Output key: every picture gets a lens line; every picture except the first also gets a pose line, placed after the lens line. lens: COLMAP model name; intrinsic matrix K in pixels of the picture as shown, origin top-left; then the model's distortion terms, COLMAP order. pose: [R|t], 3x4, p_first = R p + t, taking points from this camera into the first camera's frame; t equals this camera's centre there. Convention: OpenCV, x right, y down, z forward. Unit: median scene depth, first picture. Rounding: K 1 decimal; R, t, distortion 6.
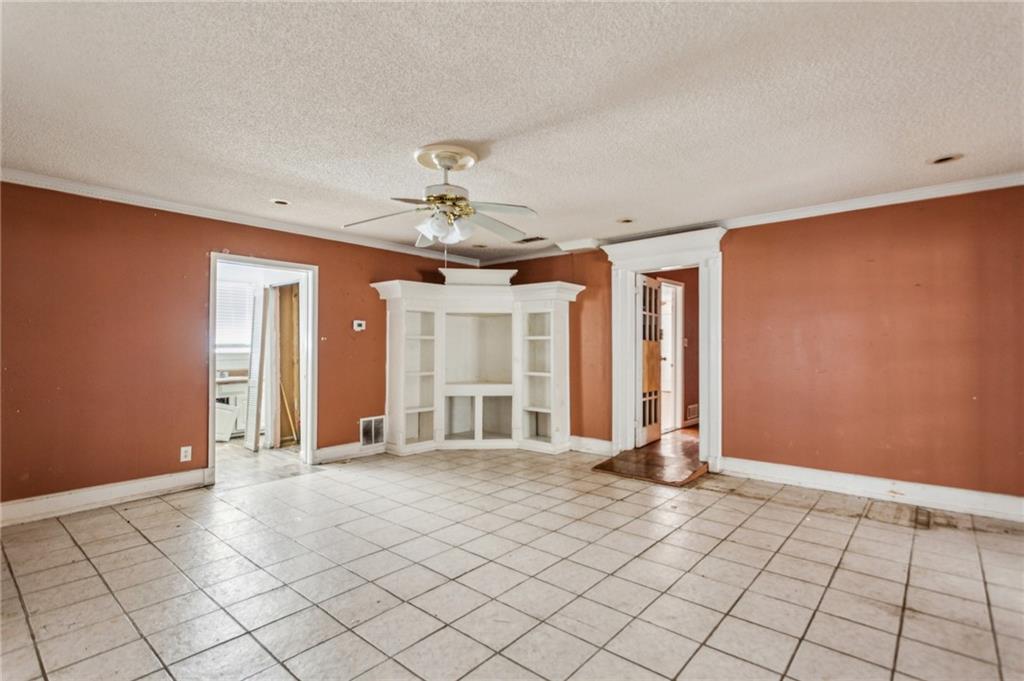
lens RADIAL K [[490.2, 0, 512.0], [0, 490.2, 340.5], [0, 0, 1]] dist [0.003532, 0.000398]
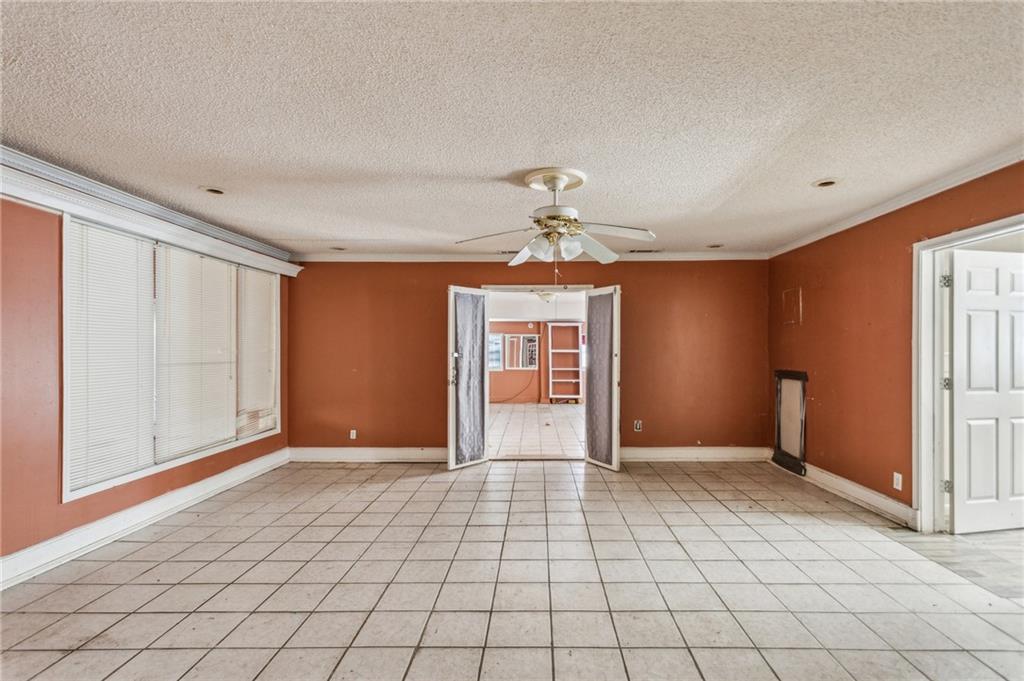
lens RADIAL K [[478.6, 0, 535.4], [0, 478.6, 348.0], [0, 0, 1]] dist [-0.000060, -0.000131]
pose [[-0.755682, 0.002977, -0.654932, 0.470081], [0.010889, 0.999909, -0.008019, -0.011166], [0.654848, -0.013191, -0.755645, 1.469225]]
